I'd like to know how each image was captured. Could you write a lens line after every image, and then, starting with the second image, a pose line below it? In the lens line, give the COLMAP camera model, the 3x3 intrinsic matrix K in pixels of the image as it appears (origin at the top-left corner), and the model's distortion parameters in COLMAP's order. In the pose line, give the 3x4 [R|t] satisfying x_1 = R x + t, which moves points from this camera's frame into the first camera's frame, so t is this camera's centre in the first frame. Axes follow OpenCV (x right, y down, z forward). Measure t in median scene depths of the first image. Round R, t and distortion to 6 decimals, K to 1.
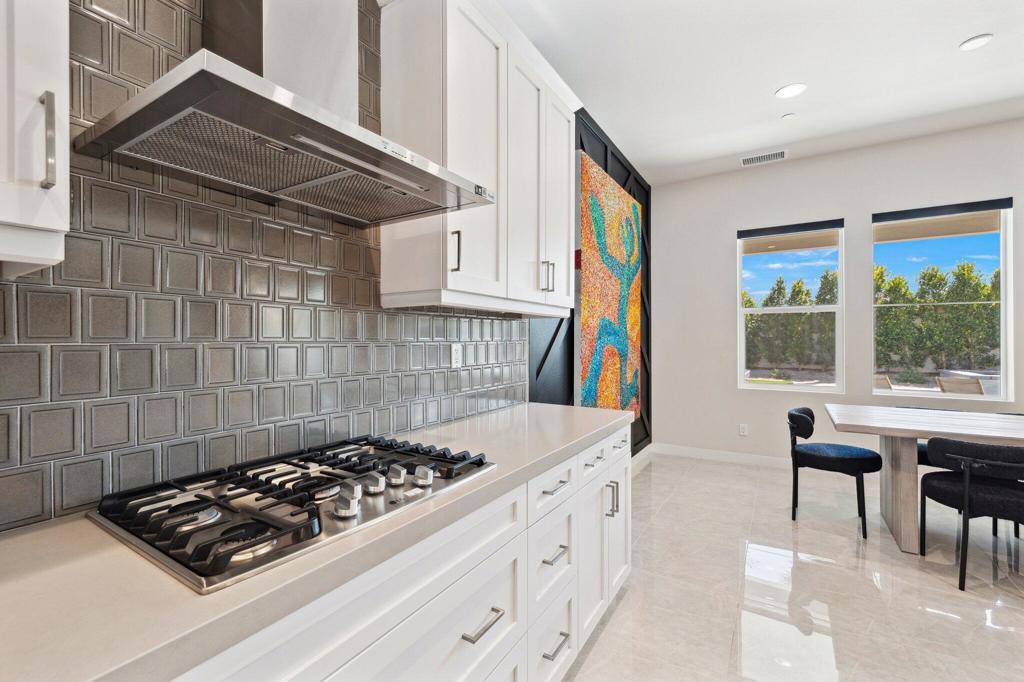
lens RADIAL K [[433.6, 0, 510.6], [0, 433.6, 339.5], [0, 0, 1]] dist [0.002578, -0.000526]
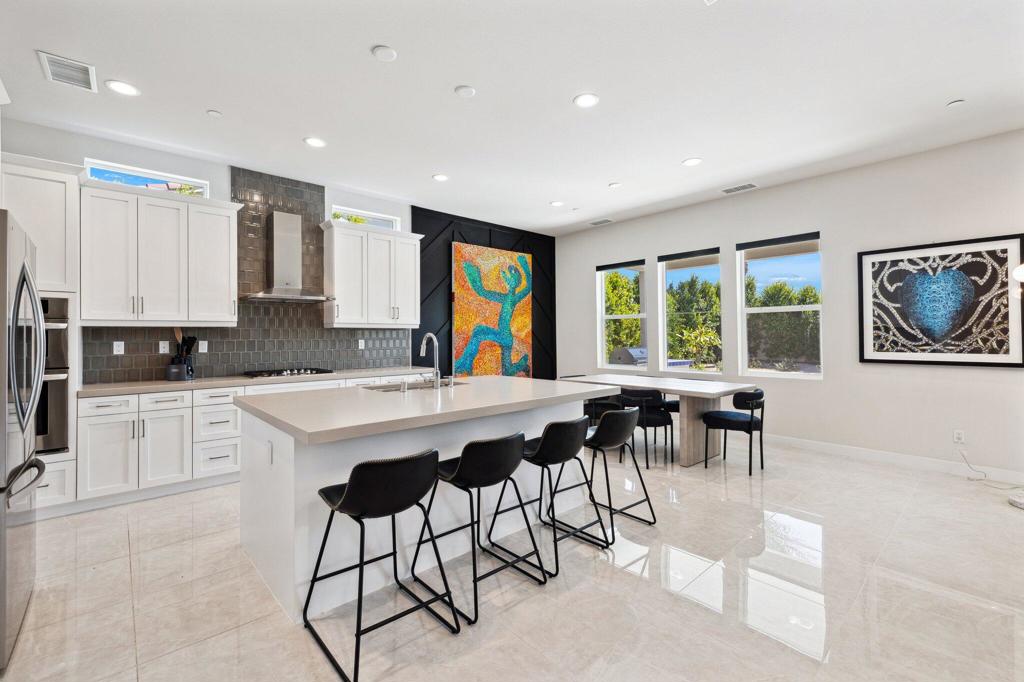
lens RADIAL K [[433.6, 0, 513.2], [0, 433.6, 331.9], [0, 0, 1]] dist [0.002578, -0.000526]
pose [[0.964770, -0.009508, -0.262922, 0.675336], [0.006778, 0.999913, -0.011287, -0.000655], [0.263006, 0.009107, 0.964751, -0.603087]]
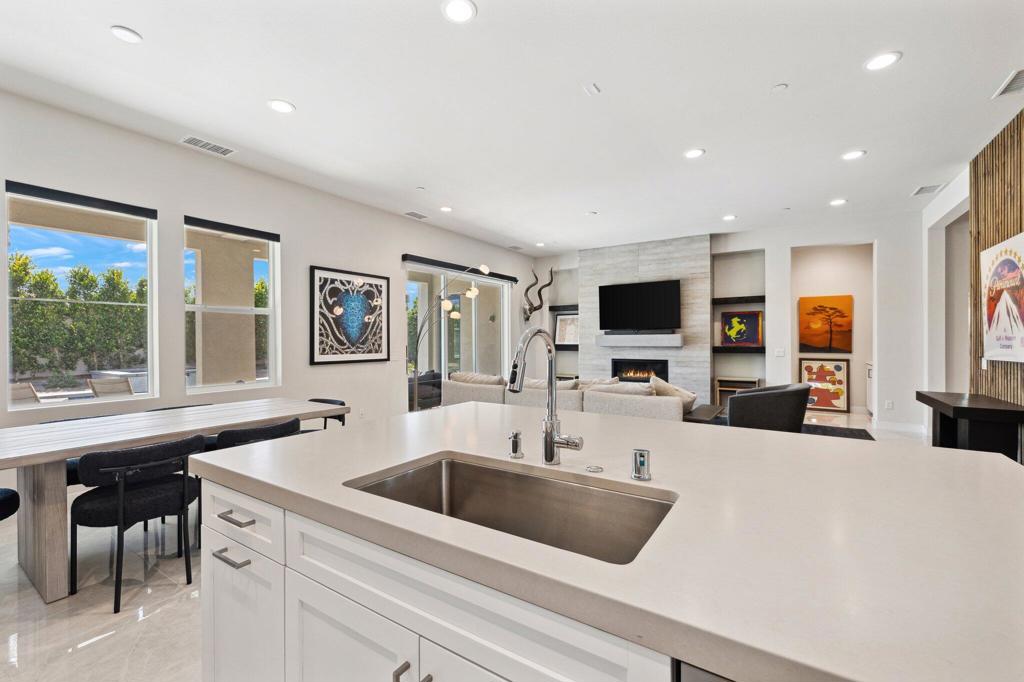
lens RADIAL K [[433.6, 0, 506.6], [0, 433.6, 340.8], [0, 0, 1]] dist [0.002578, -0.000526]
pose [[0.028822, -0.002648, 0.999581, 0.069700], [0.002909, 0.999992, 0.002565, 0.000163], [-0.999580, 0.002834, 0.028830, 0.071163]]
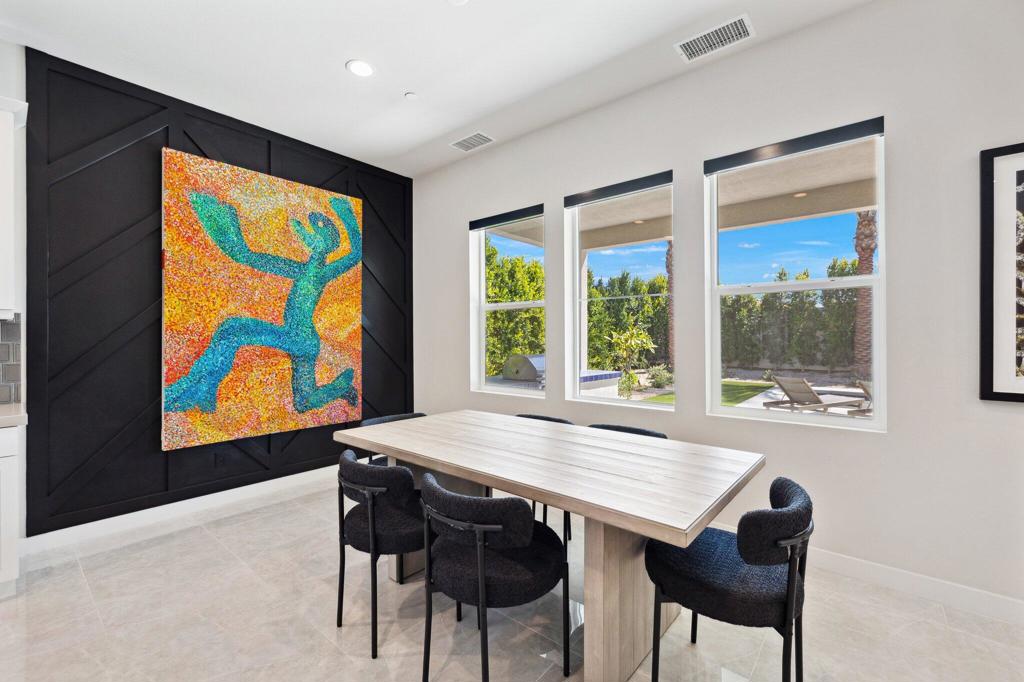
lens RADIAL K [[433.6, 0, 505.1], [0, 433.6, 339.1], [0, 0, 1]] dist [0.002578, -0.000526]
pose [[0.990309, -0.003238, -0.138841, 0.764950], [0.003458, 0.999993, 0.001342, -0.000266], [0.138836, -0.001809, 0.990314, 0.093516]]
